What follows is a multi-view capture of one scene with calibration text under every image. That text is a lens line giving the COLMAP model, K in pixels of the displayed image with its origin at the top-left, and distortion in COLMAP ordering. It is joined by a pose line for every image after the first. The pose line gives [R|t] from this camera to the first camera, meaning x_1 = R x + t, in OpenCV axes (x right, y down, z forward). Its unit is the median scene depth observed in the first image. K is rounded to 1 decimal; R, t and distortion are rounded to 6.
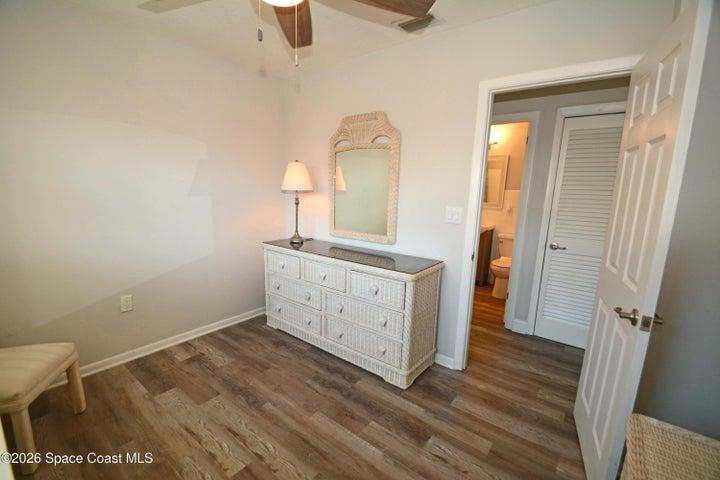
lens RADIAL K [[315.3, 0, 354.3], [0, 315.3, 245.5], [0, 0, 1]] dist [0.000357, -0.000436]
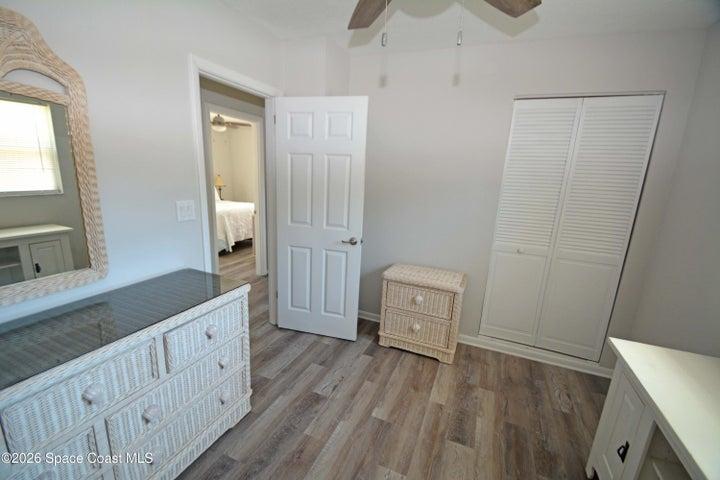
lens RADIAL K [[315.3, 0, 354.1], [0, 315.3, 239.8], [0, 0, 1]] dist [0.000357, -0.000436]
pose [[-0.249069, -0.247120, 0.936427, -0.697078], [0.130646, 0.949488, 0.285316, -0.237720], [-0.959633, 0.193404, -0.204203, 0.896290]]
